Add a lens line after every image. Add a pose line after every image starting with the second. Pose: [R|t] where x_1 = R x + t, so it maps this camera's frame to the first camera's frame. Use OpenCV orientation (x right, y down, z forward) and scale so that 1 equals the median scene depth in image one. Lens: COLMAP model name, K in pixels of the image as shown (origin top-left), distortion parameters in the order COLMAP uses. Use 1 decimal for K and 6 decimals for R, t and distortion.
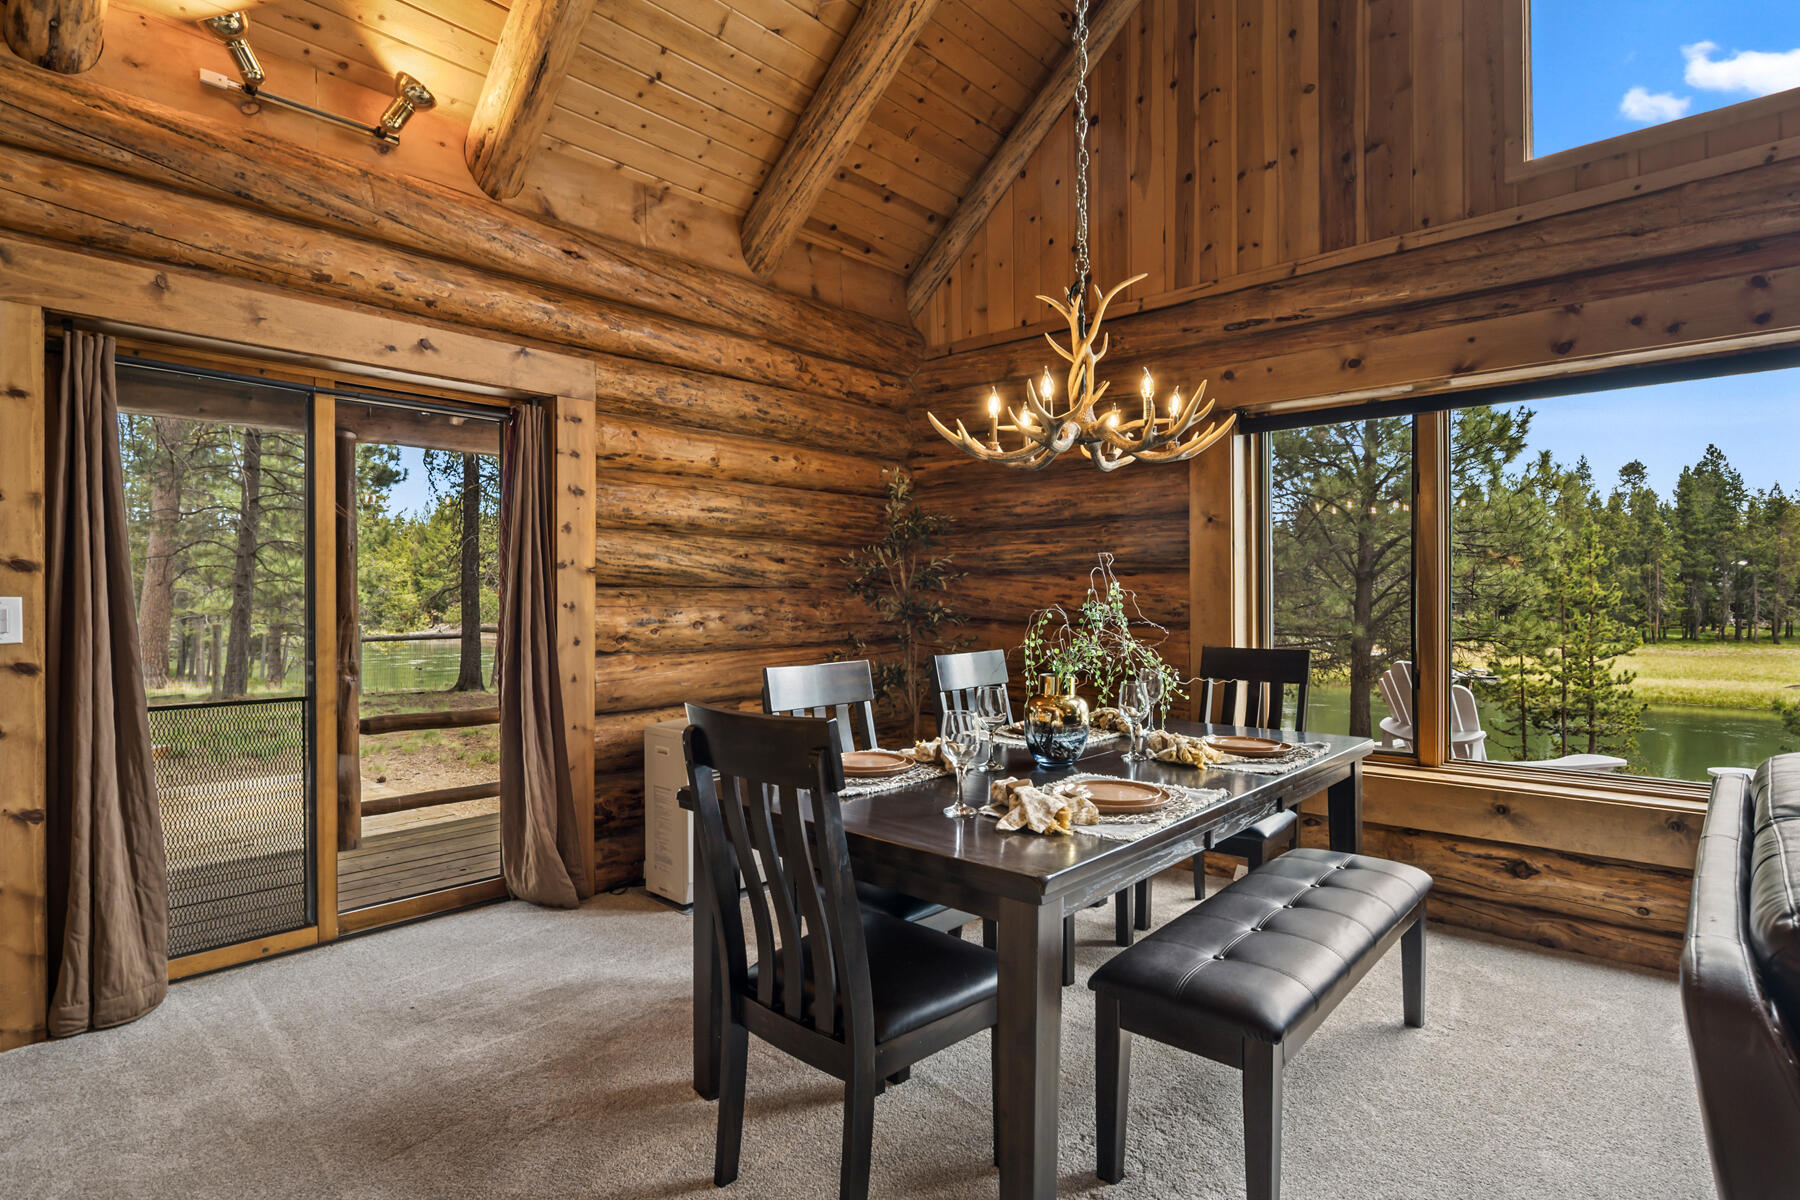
lens RADIAL K [[916.6, 0, 899.0], [0, 916.6, 602.5], [0, 0, 1]] dist [-0.024559, 0.013508]
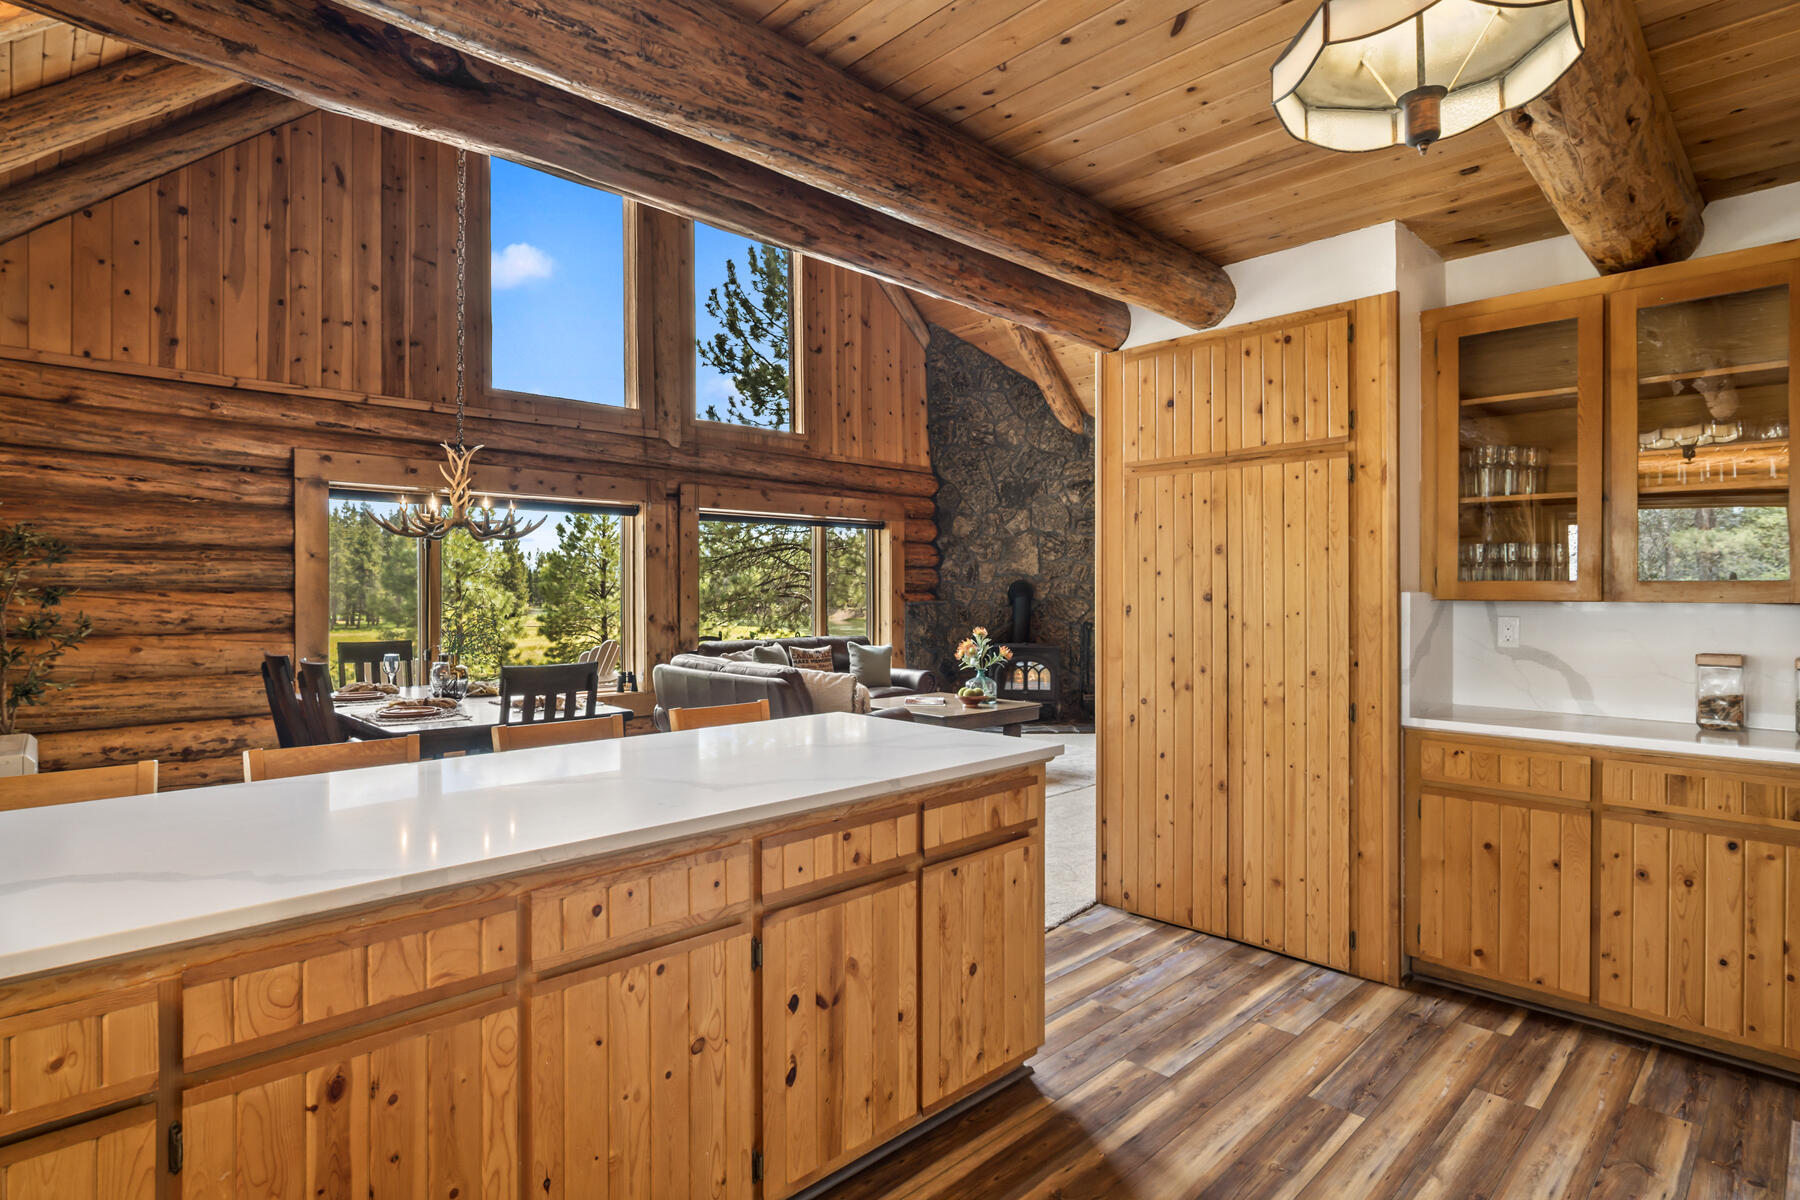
lens RADIAL K [[916.6, 0, 905.1], [0, 916.6, 584.7], [0, 0, 1]] dist [-0.024559, 0.013508]
pose [[0.054297, 0.007175, 0.998499, -1.048454], [0.004788, 0.999961, -0.007446, -0.030108], [-0.998513, 0.005185, 0.054261, -0.008101]]
